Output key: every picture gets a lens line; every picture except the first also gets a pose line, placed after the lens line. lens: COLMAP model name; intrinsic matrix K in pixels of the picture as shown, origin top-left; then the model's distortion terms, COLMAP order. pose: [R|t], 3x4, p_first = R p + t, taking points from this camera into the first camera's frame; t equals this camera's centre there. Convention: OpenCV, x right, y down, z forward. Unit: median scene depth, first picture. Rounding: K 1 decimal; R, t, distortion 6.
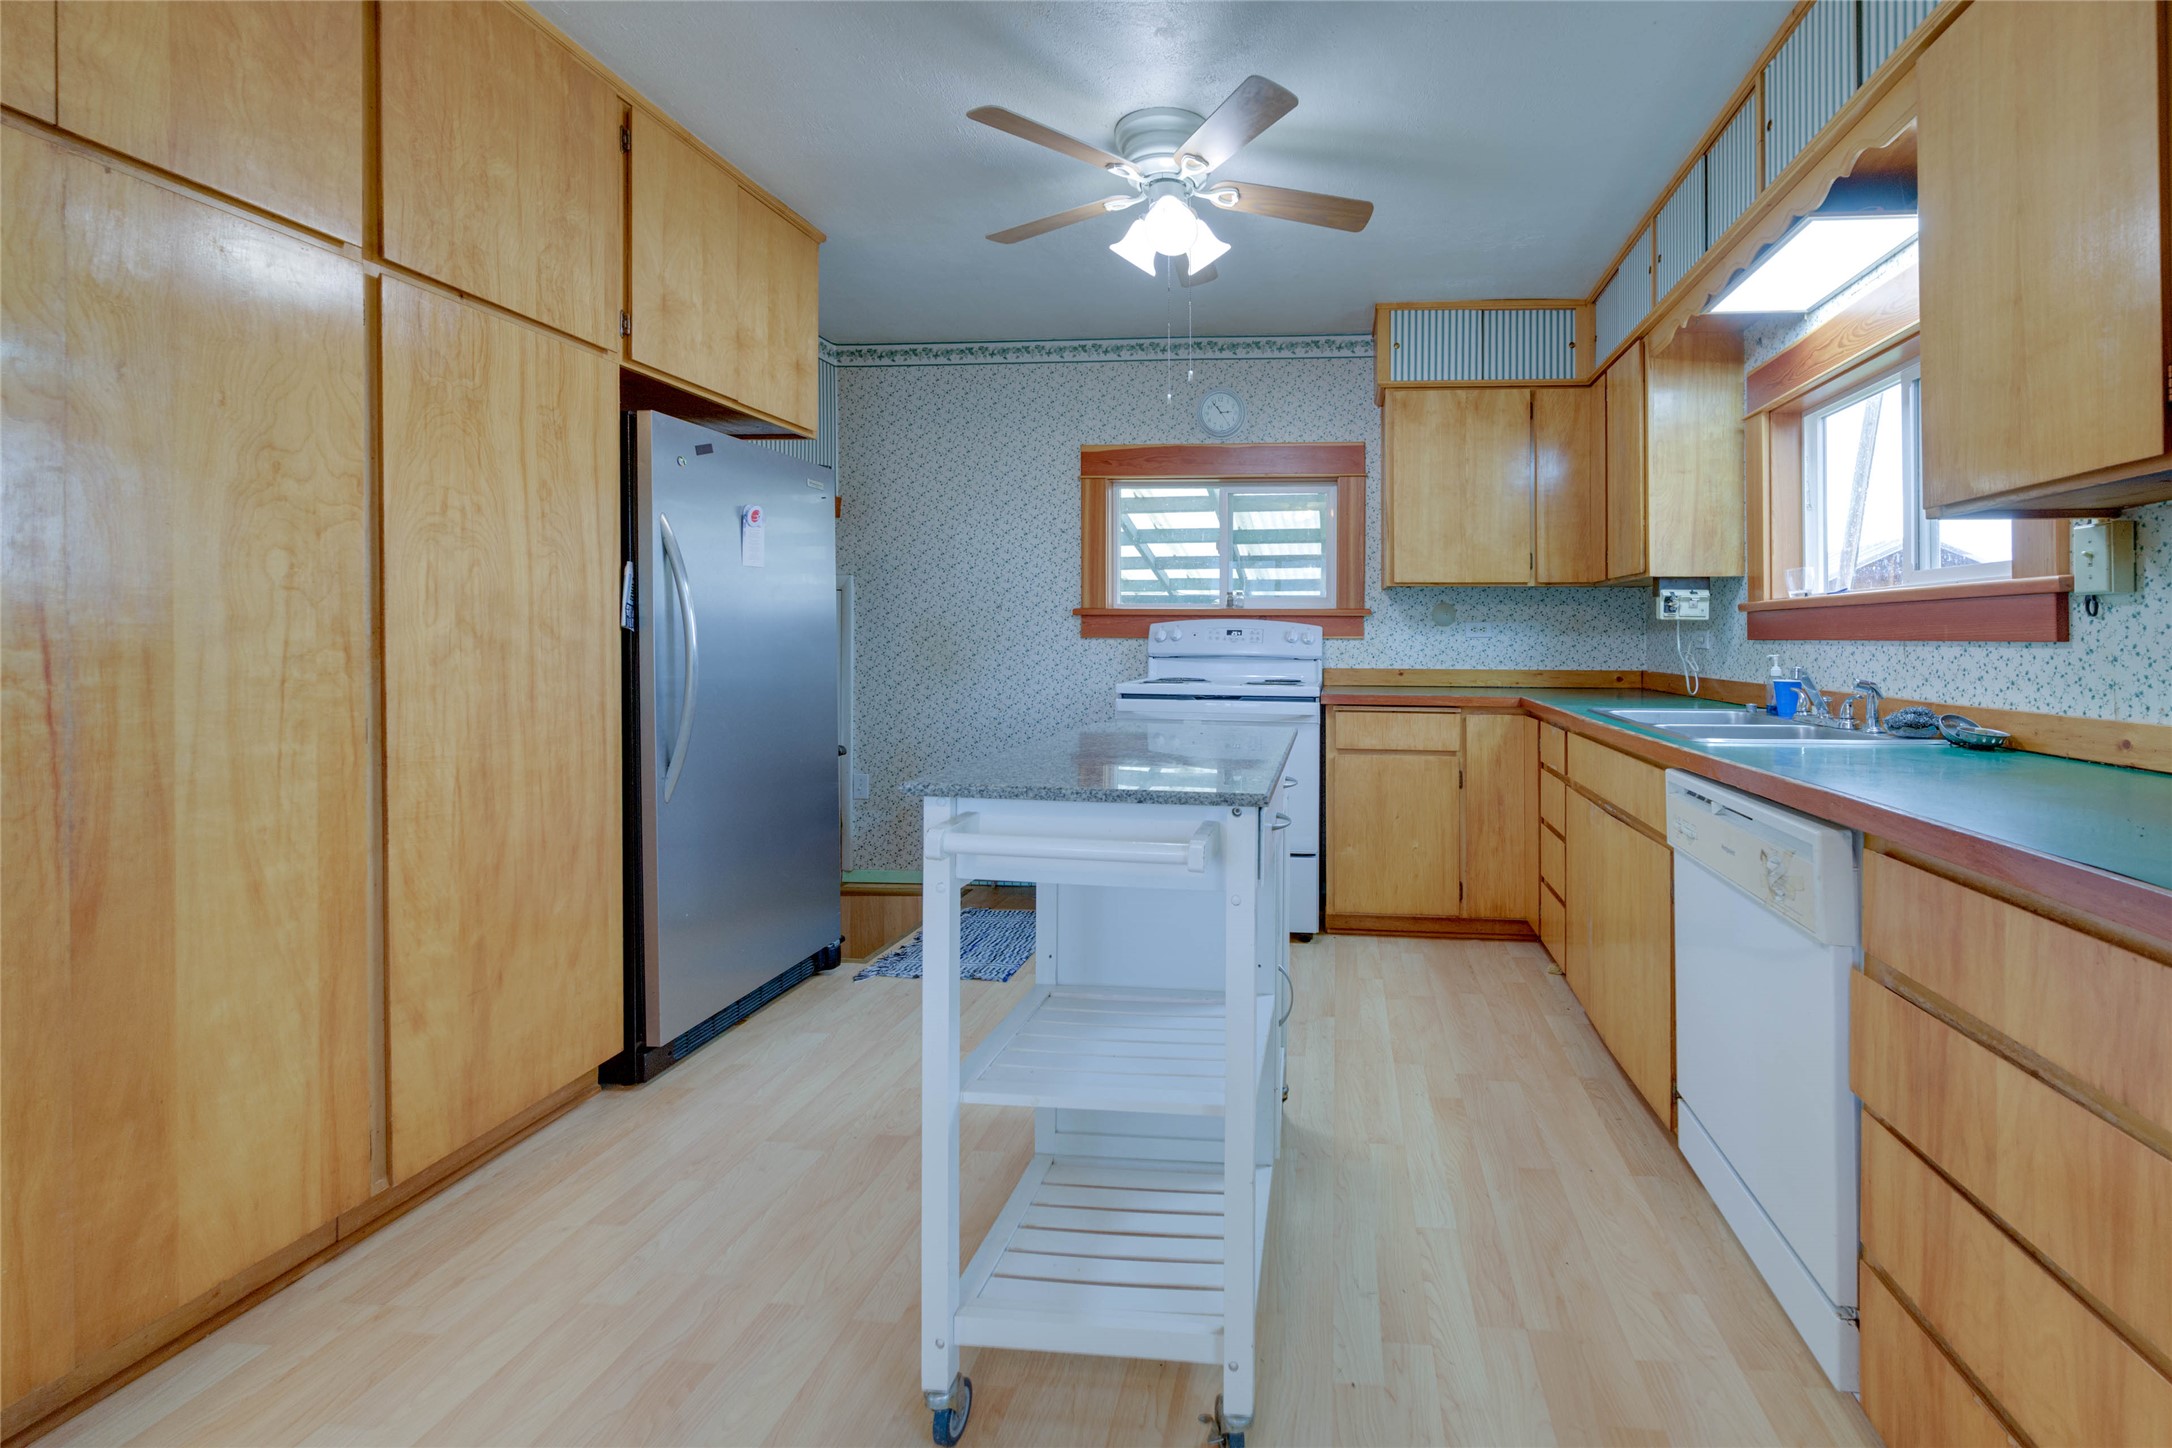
lens RADIAL K [[1019.1, 0, 1380.4], [0, 1019.1, 627.8], [0, 0, 1]] dist [0.000183, 0.000076]
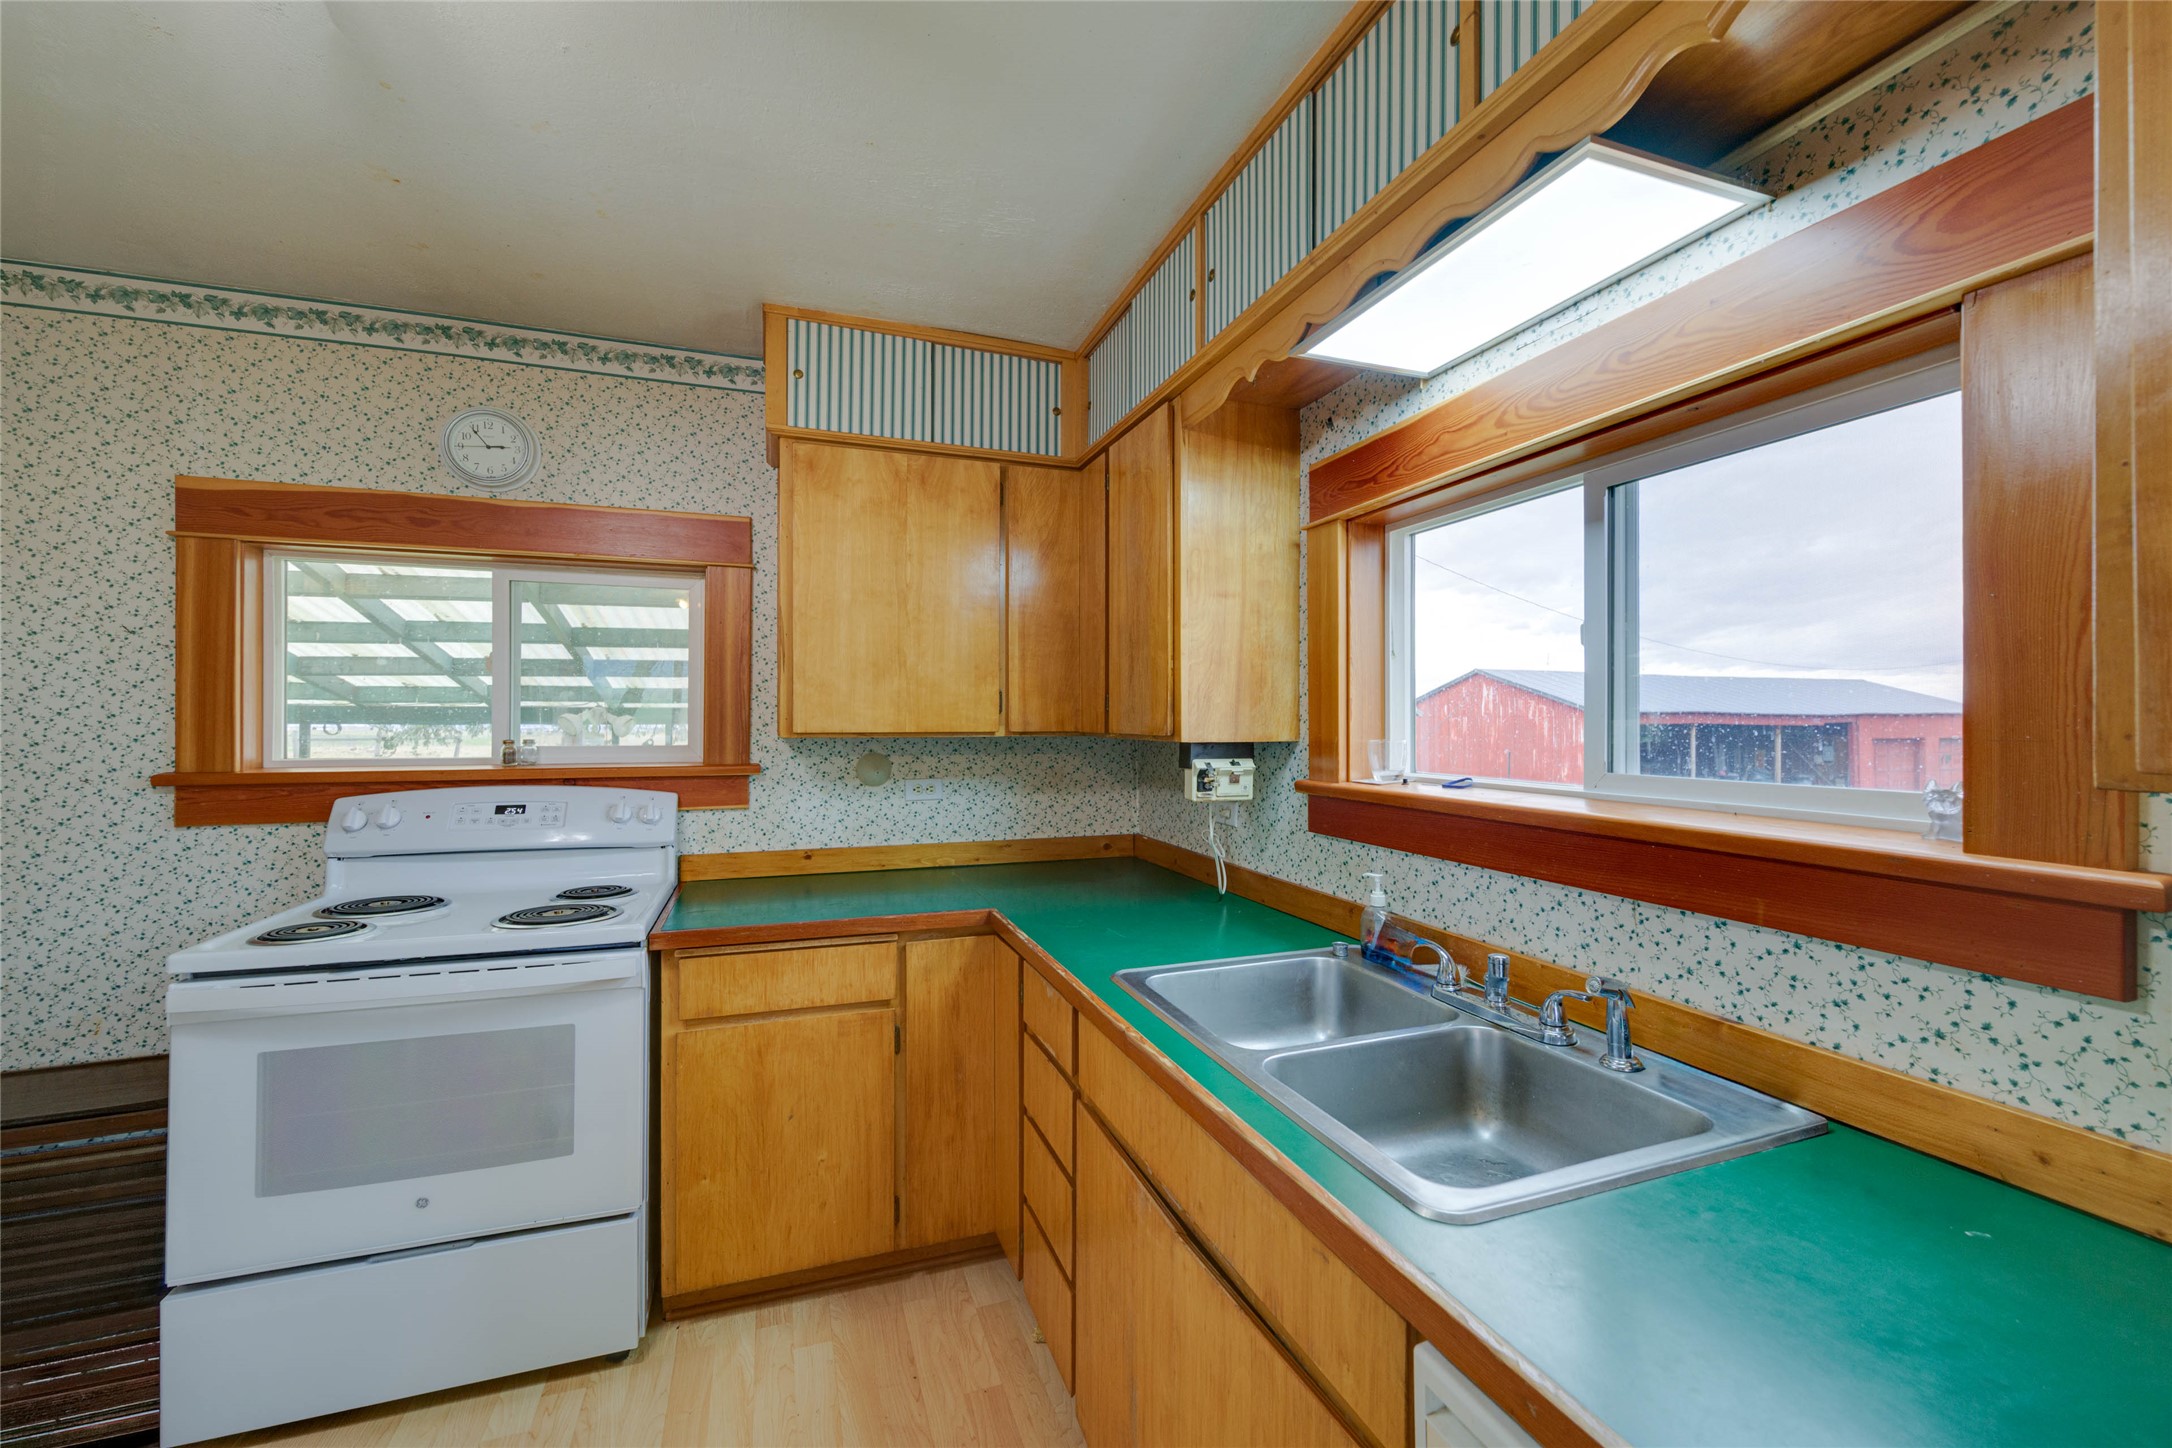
lens RADIAL K [[785.1, 0, 1155.3], [0, 785.1, 709.0], [0, 0, 1]] dist [-0.001625, -0.000333]
pose [[0.924099, 0.001870, 0.382149, 0.036588], [-0.010103, 0.999758, 0.019539, -0.072992], [-0.382020, -0.021917, 0.923894, 0.444069]]
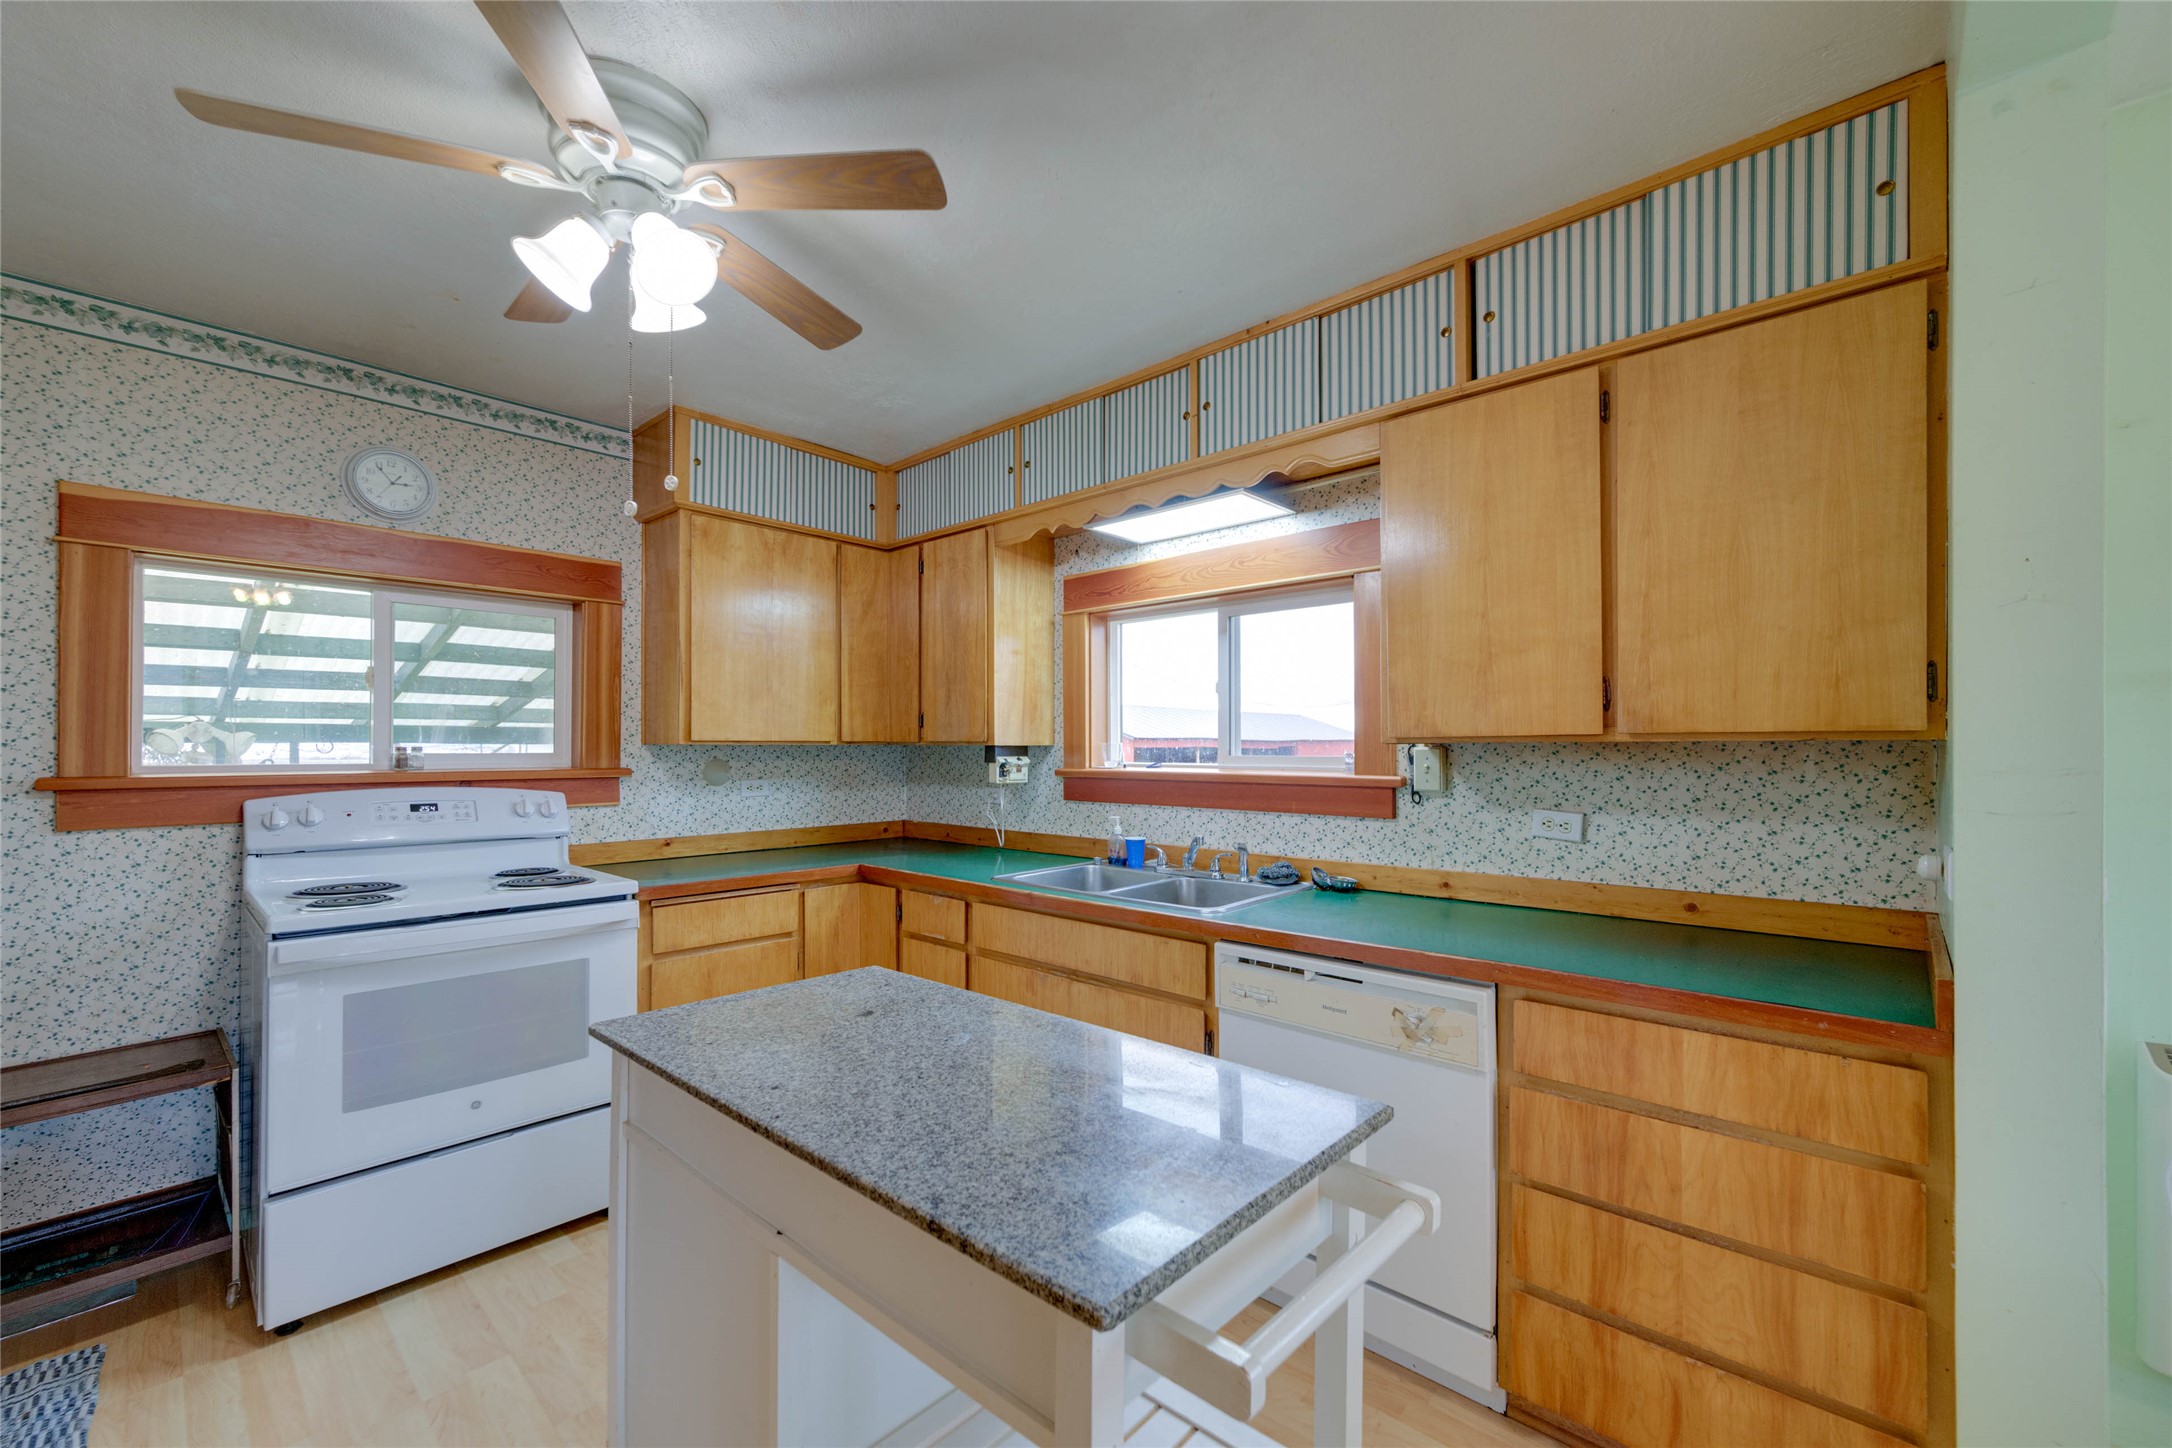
lens RADIAL K [[846.6, 0, 1112.8], [0, 846.6, 722.6], [0, 0, 1]] dist [-0.001350, -0.000203]
pose [[0.611641, 0.018048, 0.790929, -0.332300], [-0.019854, 0.999775, -0.007460, -0.061644], [-0.790886, -0.011140, 0.611862, 0.295308]]
